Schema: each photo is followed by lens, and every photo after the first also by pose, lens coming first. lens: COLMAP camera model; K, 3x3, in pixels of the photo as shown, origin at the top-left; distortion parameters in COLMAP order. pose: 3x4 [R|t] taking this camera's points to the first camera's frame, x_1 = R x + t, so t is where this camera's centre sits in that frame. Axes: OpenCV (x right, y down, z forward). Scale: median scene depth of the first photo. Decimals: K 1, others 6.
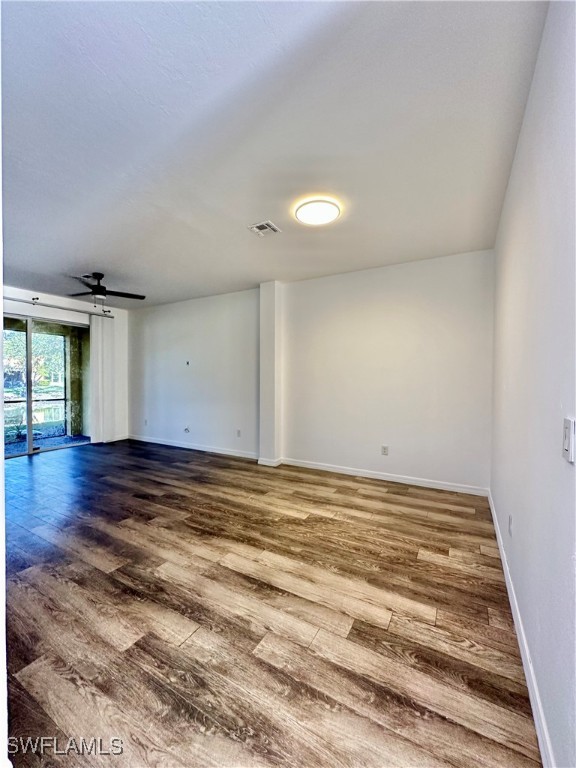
lens RADIAL K [[306.7, 0, 288.0], [0, 306.7, 384.0], [0, 0, 1]] dist [-0.000180, -0.000023]
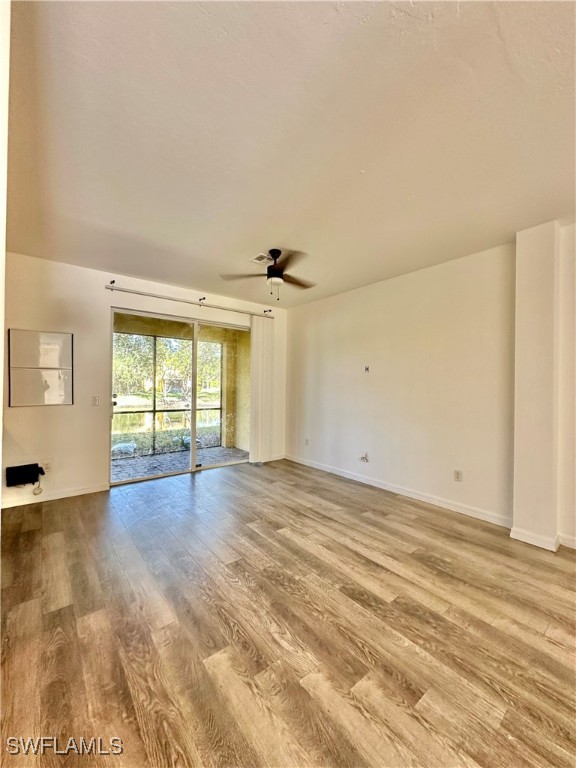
lens RADIAL K [[313.3, 0, 288.0], [0, 313.3, 384.0], [0, 0, 1]] dist [0.016629, -0.000067]
pose [[0.924190, 0.012203, -0.381738, -0.249550], [-0.026741, 0.999104, -0.032800, -0.000385], [0.380995, 0.040521, 0.923689, 0.263644]]
